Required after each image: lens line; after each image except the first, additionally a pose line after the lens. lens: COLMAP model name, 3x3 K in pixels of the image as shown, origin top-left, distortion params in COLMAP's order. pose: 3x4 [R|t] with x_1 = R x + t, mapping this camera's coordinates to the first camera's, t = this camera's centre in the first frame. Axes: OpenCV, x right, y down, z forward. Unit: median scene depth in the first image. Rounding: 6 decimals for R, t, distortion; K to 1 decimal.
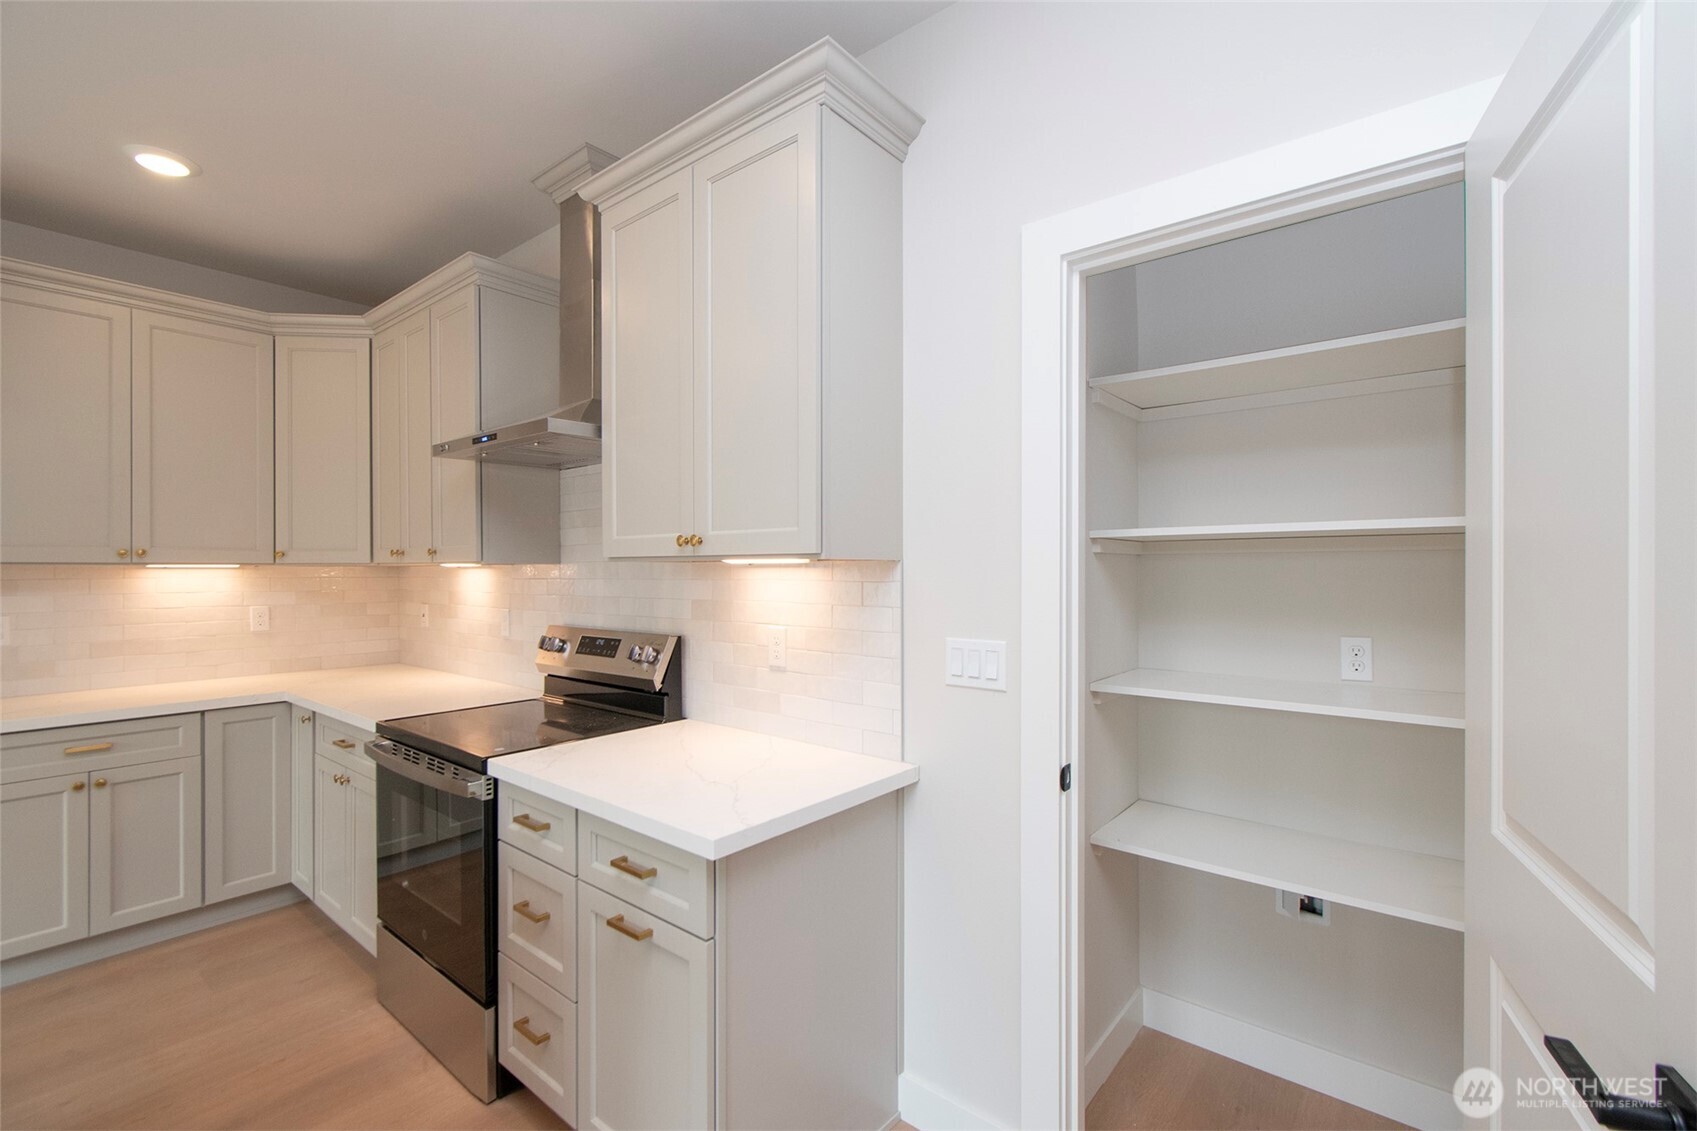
lens RADIAL K [[735.0, 0, 827.2], [0, 735.0, 566.4], [0, 0, 1]] dist [0.005698, 0.000173]
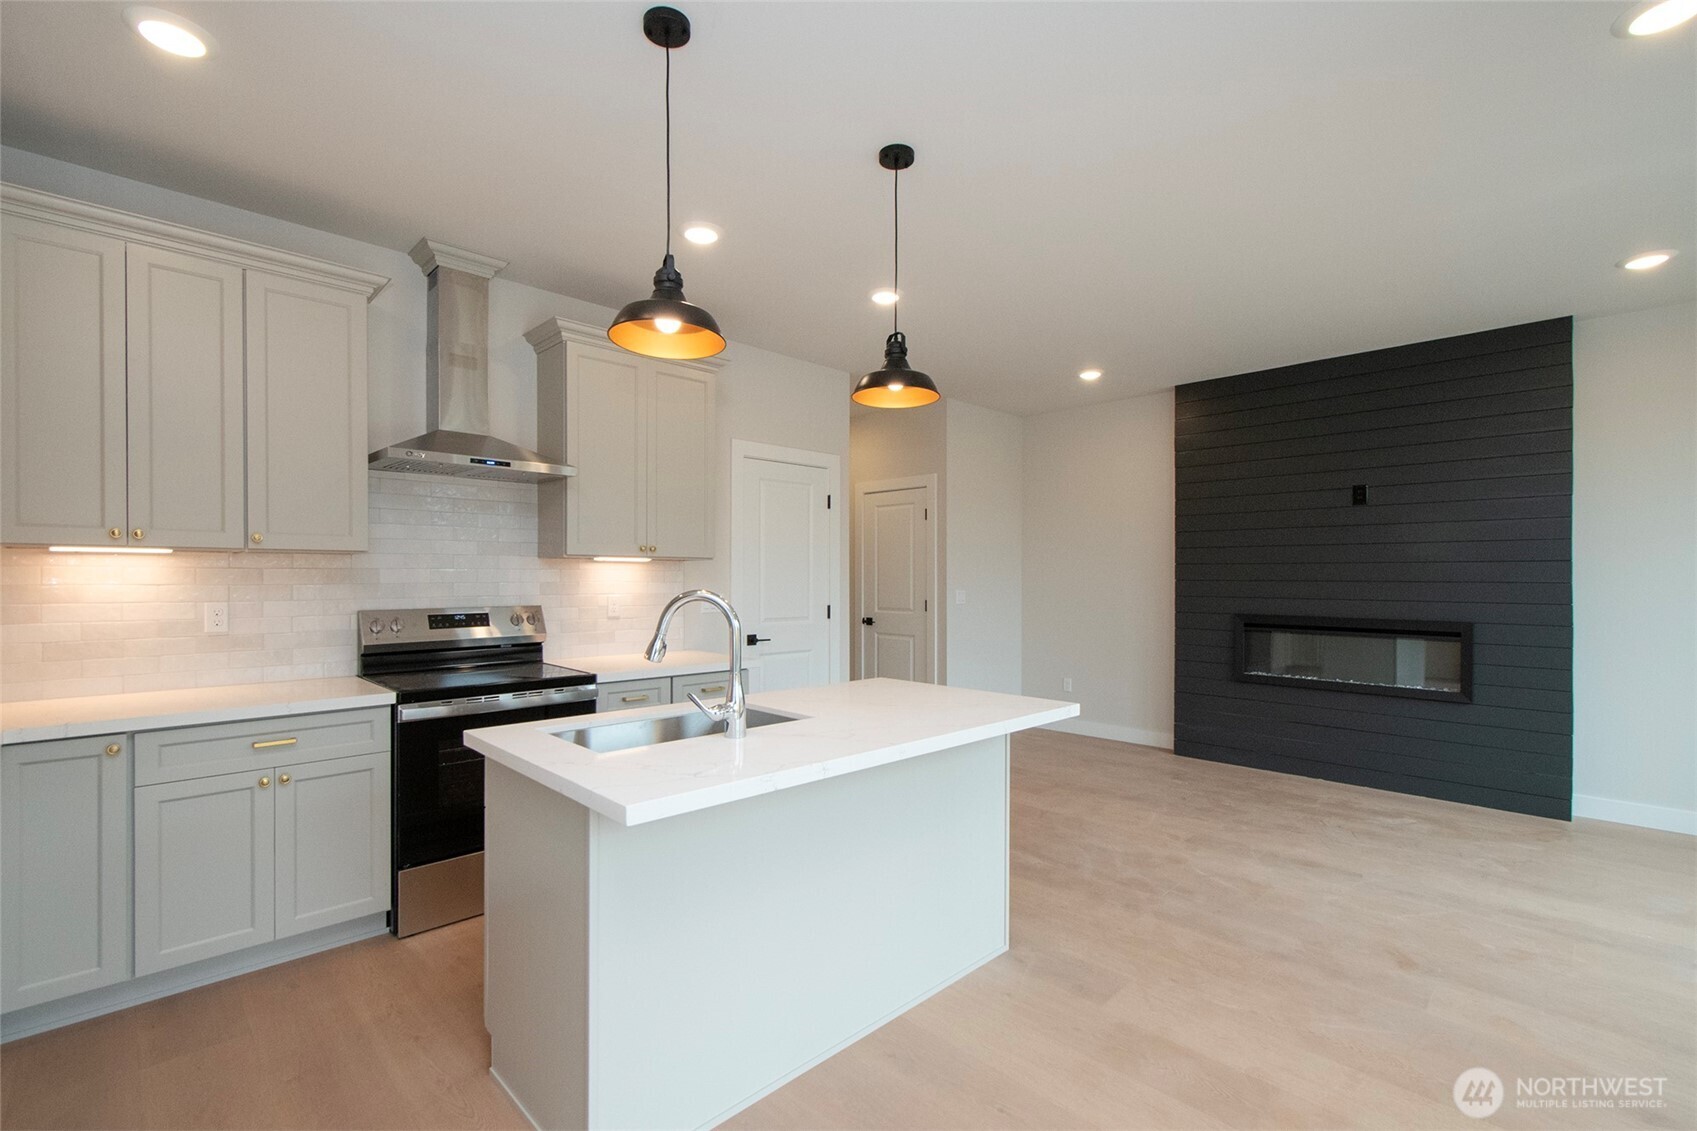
lens RADIAL K [[757.2, 0, 841.8], [0, 757.2, 581.2], [0, 0, 1]] dist [-0.001331, -0.000502]
pose [[0.109128, -0.003877, 0.994020, -1.574583], [-0.008069, 0.999956, 0.004786, 0.028304], [-0.993995, -0.008543, 0.109092, 0.190223]]
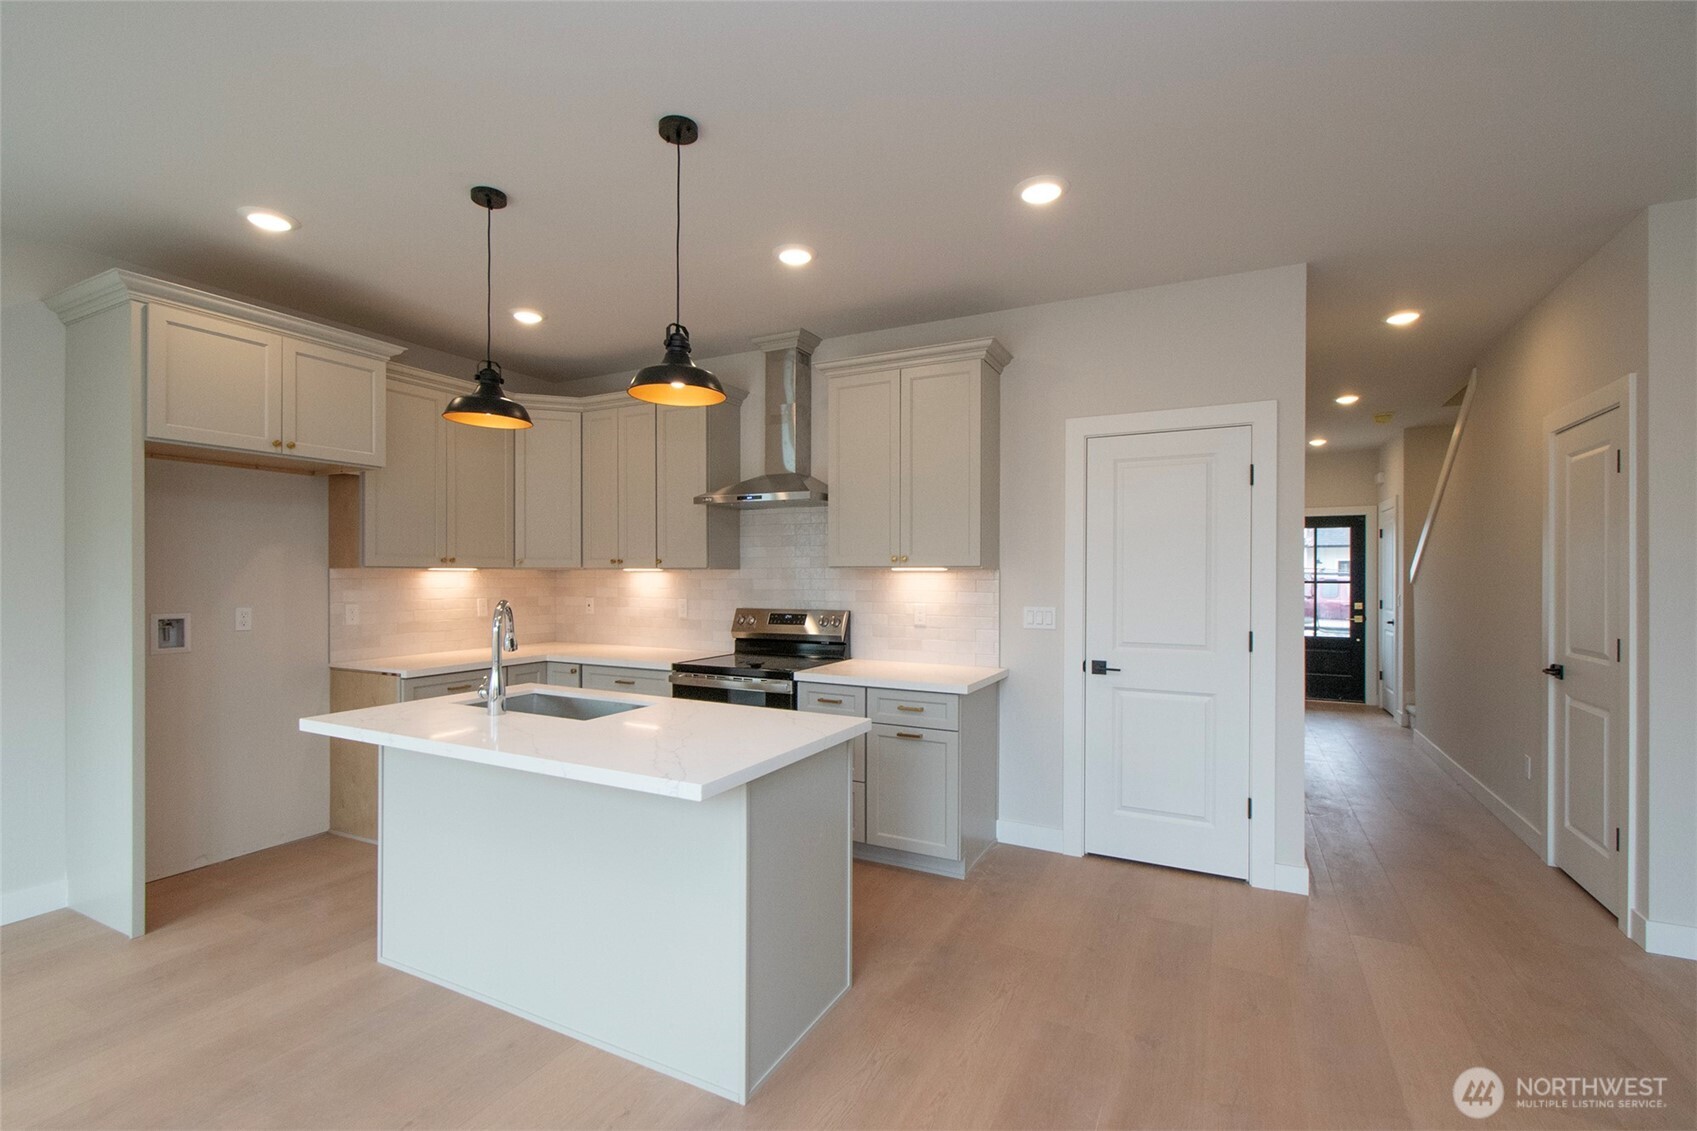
lens RADIAL K [[745.4, 0, 821.2], [0, 745.4, 572.3], [0, 0, 1]] dist [0.007643, 0.000412]
pose [[0.978312, 0.004414, 0.207090, -0.593383], [-0.004660, 0.999989, 0.000702, 0.000978], [-0.207085, -0.001652, 0.978322, -0.677633]]
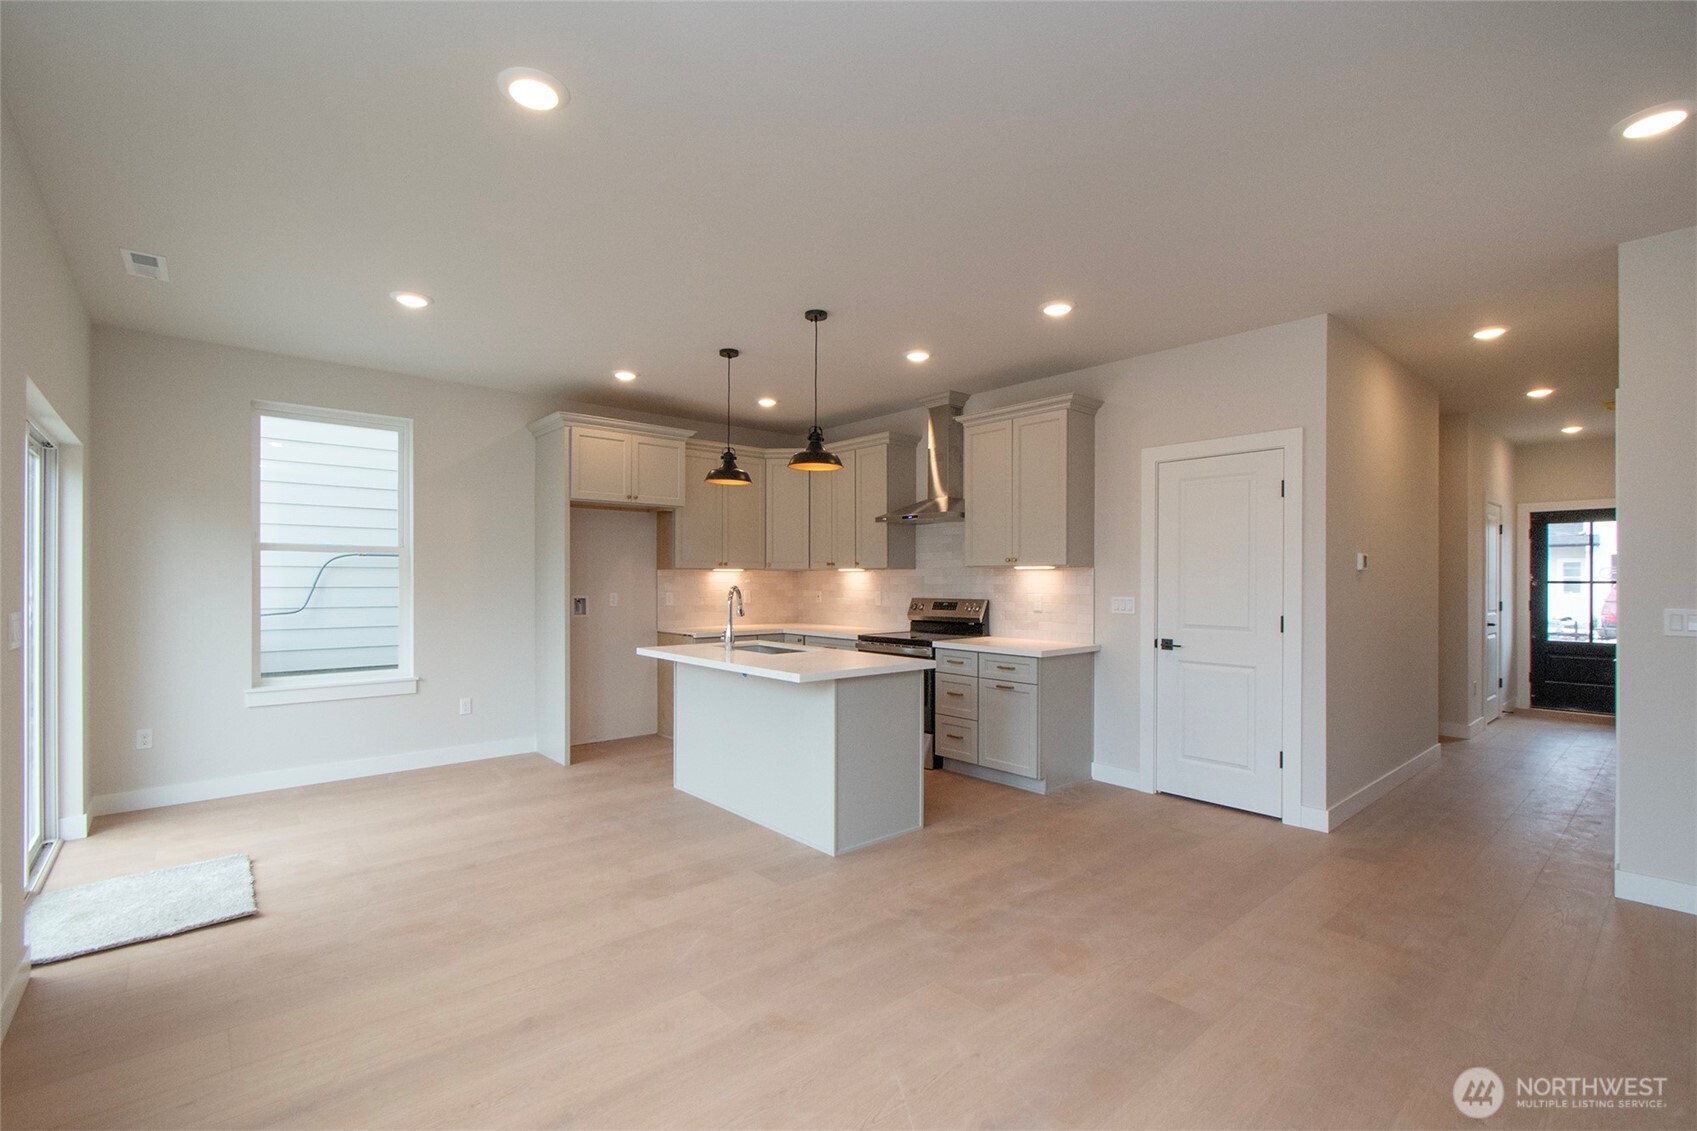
lens RADIAL K [[745.4, 0, 821.2], [0, 745.4, 572.3], [0, 0, 1]] dist [0.007643, 0.000412]
pose [[0.983680, 0.002161, -0.179914, -0.276375], [-0.003004, 0.999986, -0.004416, 0.017665], [0.179902, 0.004884, 0.983672, -1.312555]]
